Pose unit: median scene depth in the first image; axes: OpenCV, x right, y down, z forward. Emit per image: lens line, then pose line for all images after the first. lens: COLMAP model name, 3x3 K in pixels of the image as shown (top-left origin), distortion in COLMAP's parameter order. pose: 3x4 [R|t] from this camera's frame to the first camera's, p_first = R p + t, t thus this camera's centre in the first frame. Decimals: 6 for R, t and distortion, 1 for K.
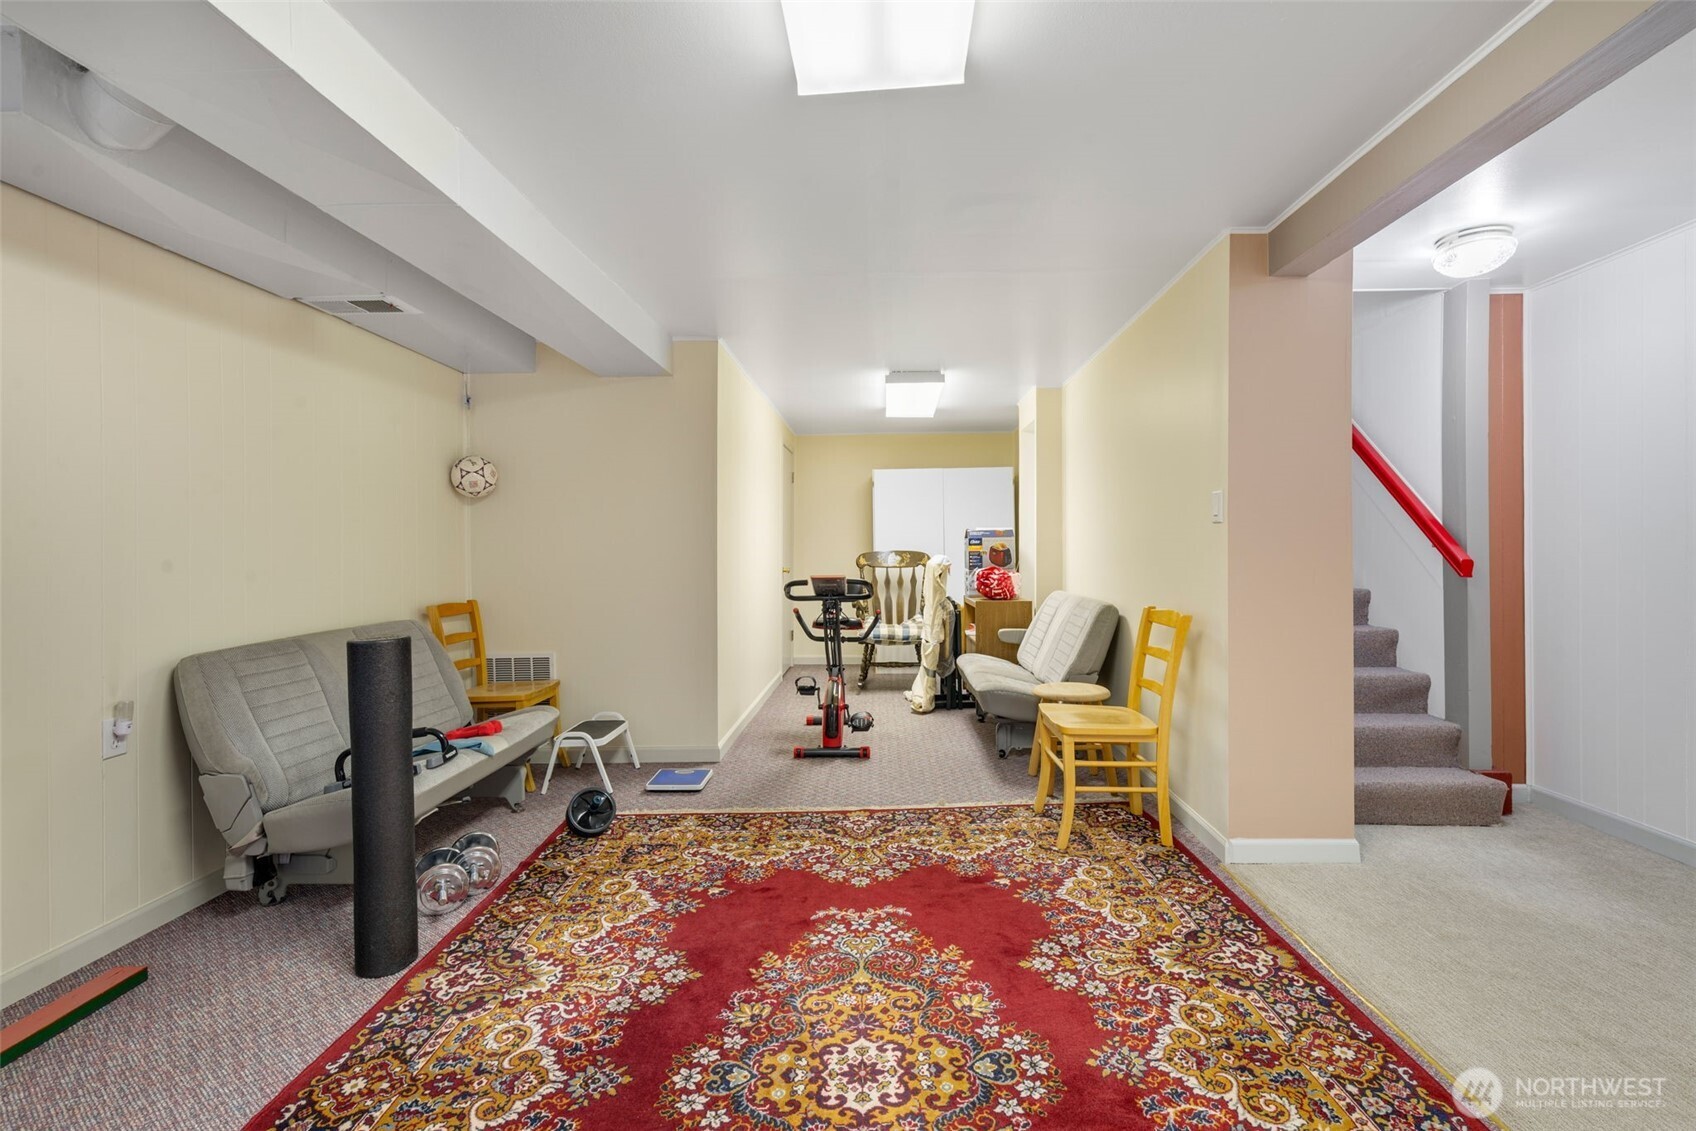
lens RADIAL K [[789.8, 0, 844.1], [0, 789.8, 550.2], [0, 0, 1]] dist [0.004575, -0.000198]
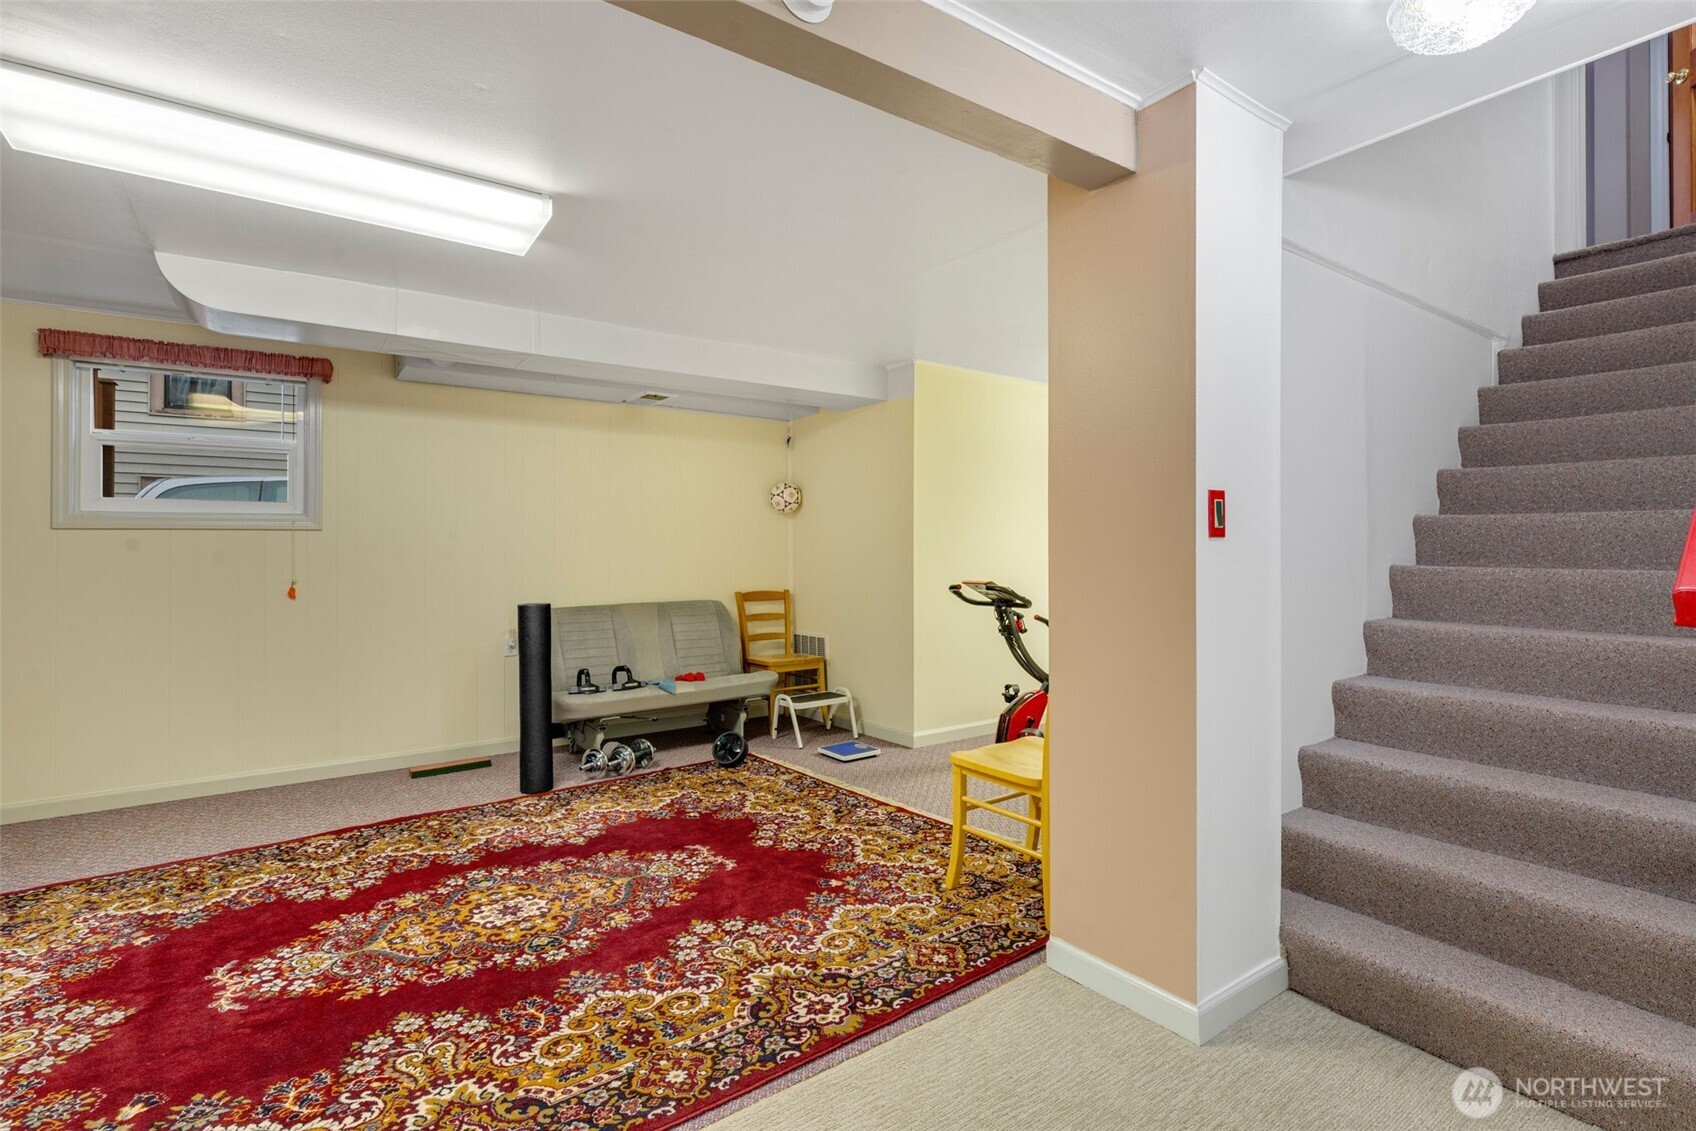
lens RADIAL K [[789.8, 0, 804.2], [0, 789.8, 558.1], [0, 0, 1]] dist [0.004575, -0.000198]
pose [[0.605646, 0.015137, -0.795590, 1.040126], [-0.006683, 0.999881, 0.013936, -0.016182], [0.795706, -0.003123, 0.605675, 0.370240]]
